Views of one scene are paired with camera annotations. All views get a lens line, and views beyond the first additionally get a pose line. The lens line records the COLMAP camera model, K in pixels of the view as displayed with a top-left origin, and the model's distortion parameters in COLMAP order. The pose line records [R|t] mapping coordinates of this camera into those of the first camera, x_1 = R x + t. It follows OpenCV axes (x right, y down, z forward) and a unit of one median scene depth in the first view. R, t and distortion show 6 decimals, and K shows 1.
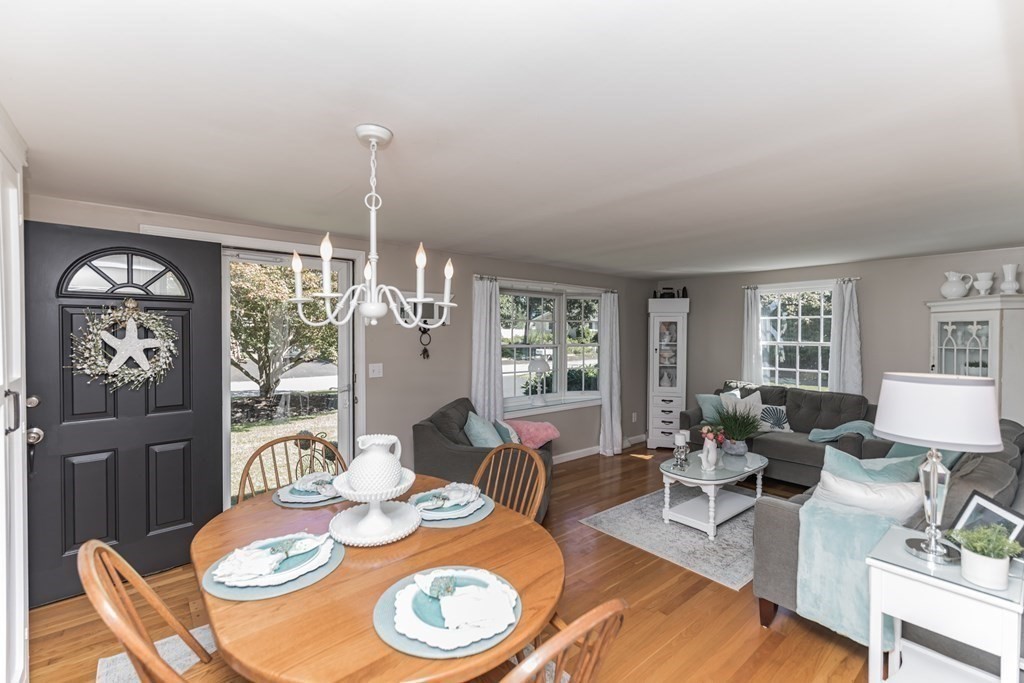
lens RADIAL K [[437.5, 0, 512.0], [0, 437.5, 341.5], [0, 0, 1]] dist [0.000037, -0.000005]
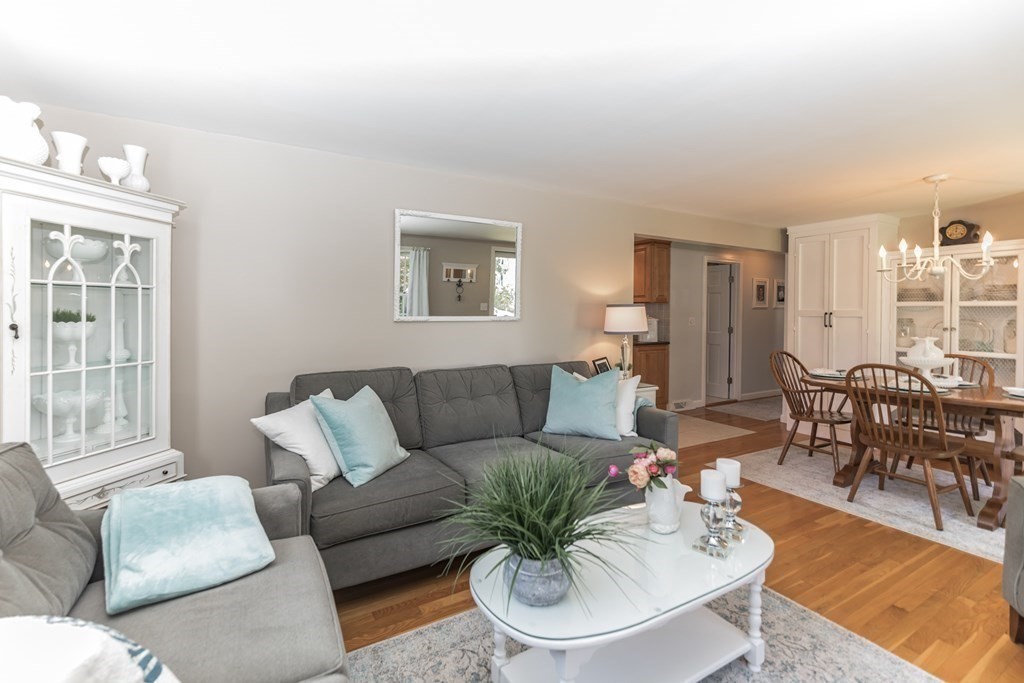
lens RADIAL K [[441.6, 0, 511.7], [0, 441.6, 310.3], [0, 0, 1]] dist [0.000067, 0.000002]
pose [[-0.984487, -0.004555, 0.175397, 0.468531], [-0.001264, 0.999821, 0.018873, 0.034785], [-0.175451, 0.018358, -0.984317, 1.393525]]
